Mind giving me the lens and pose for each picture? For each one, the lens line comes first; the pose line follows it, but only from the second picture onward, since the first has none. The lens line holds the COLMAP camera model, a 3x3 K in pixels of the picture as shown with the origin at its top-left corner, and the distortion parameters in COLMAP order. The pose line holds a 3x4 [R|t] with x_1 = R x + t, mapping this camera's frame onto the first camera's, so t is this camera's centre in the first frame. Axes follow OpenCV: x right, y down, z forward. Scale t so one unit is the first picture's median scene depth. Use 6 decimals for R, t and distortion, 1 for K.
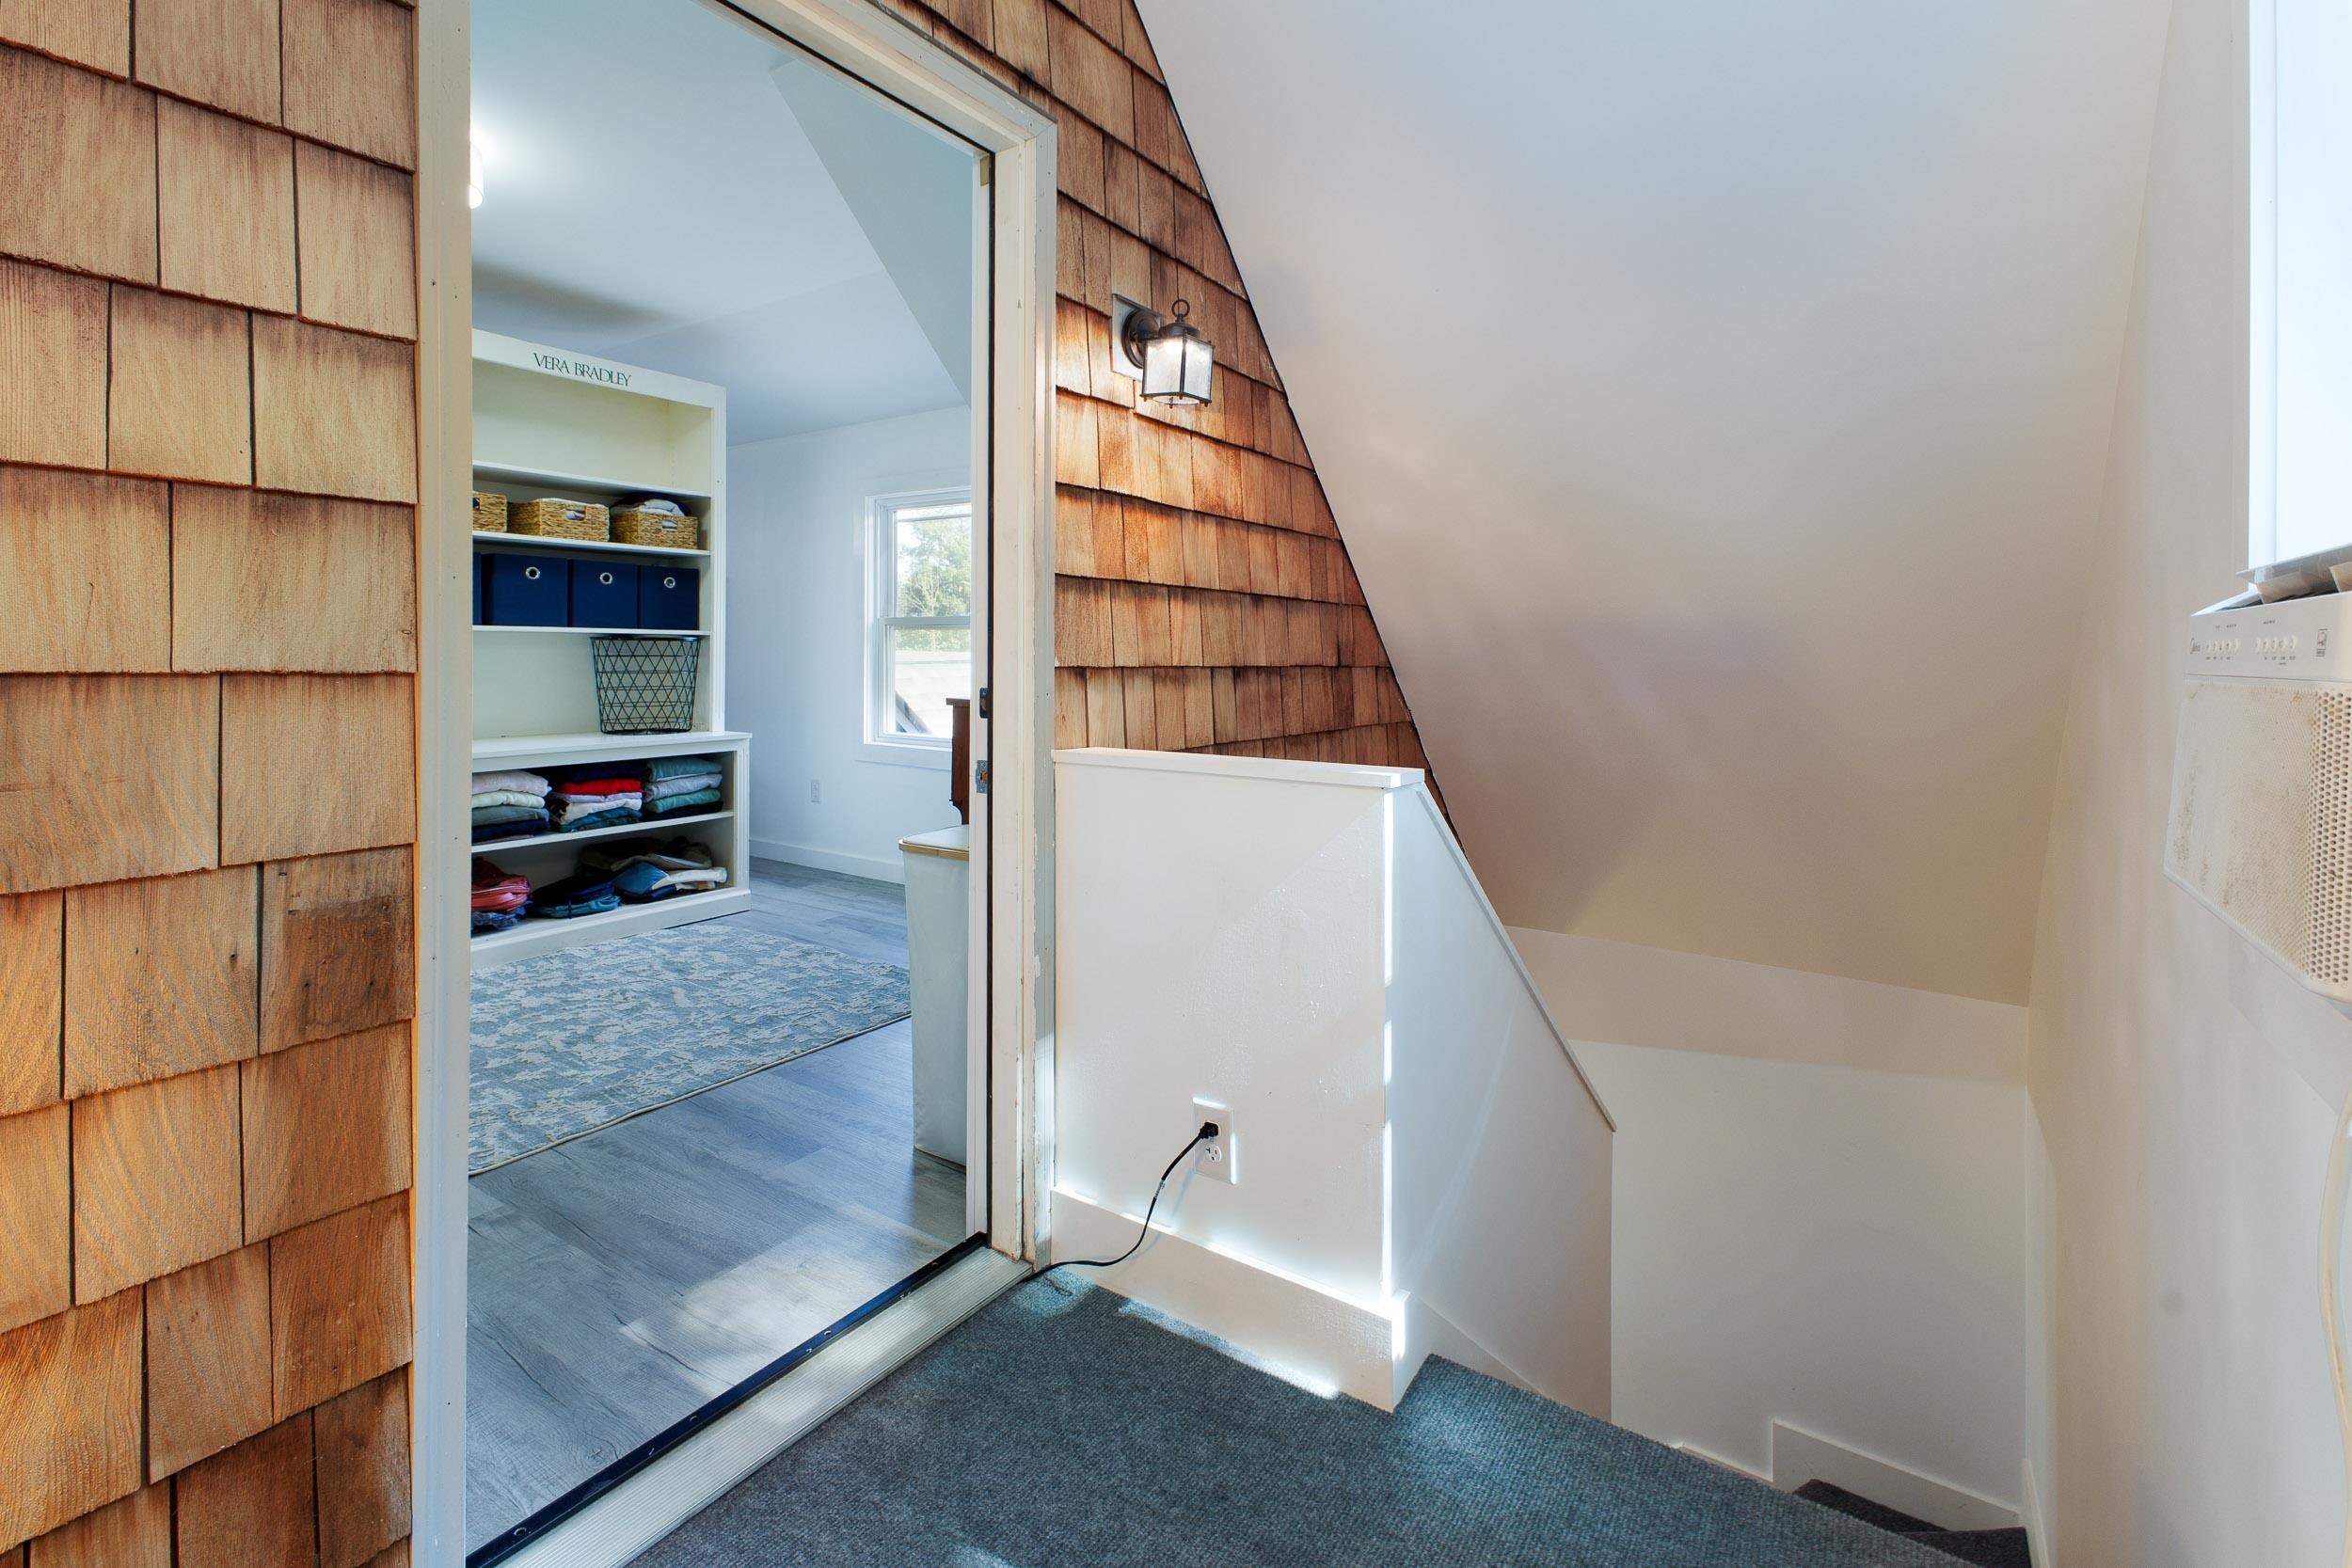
lens RADIAL K [[1065.2, 0, 1178.8], [0, 1065.2, 655.8], [0, 0, 1]] dist [0.013087, -0.002341]
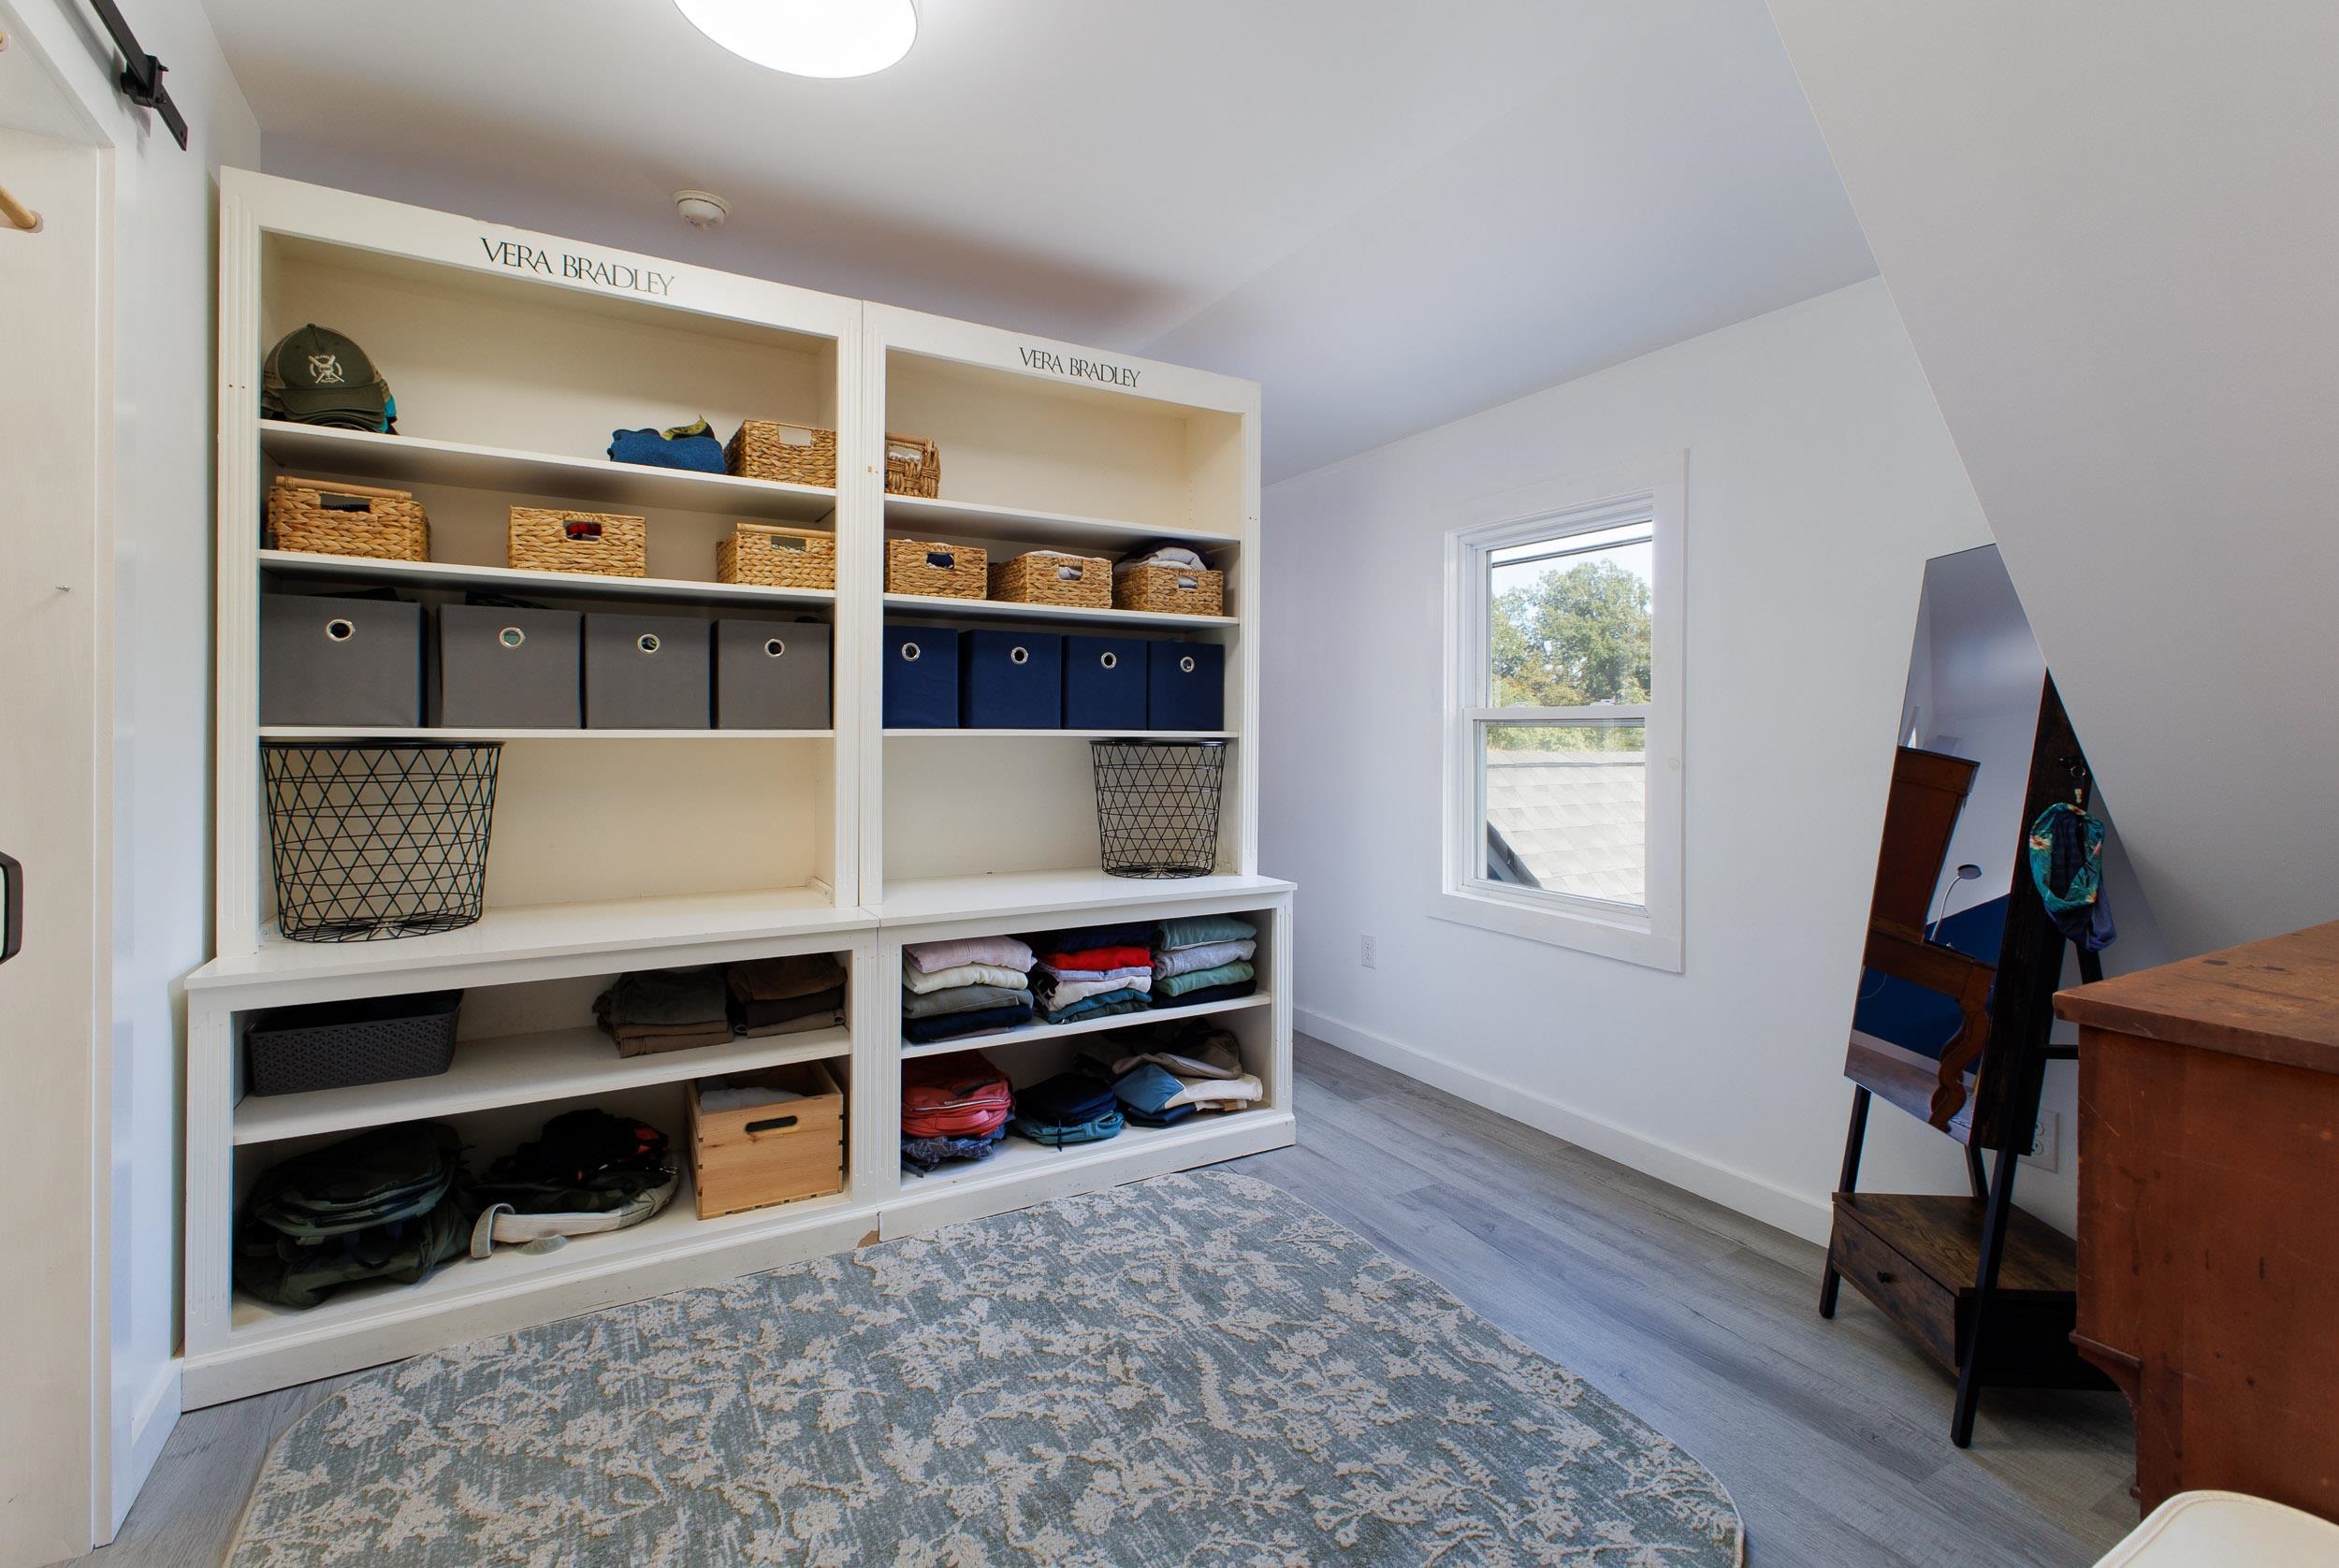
lens RADIAL K [[1059.4, 0, 1225.2], [0, 1059.4, 722.8], [0, 0, 1]] dist [0.013087, -0.002341]
pose [[0.921590, -0.006566, -0.388110, -0.187512], [-0.000477, 0.999837, -0.018048, -0.017733], [0.388165, 0.016818, 0.921436, 0.375848]]
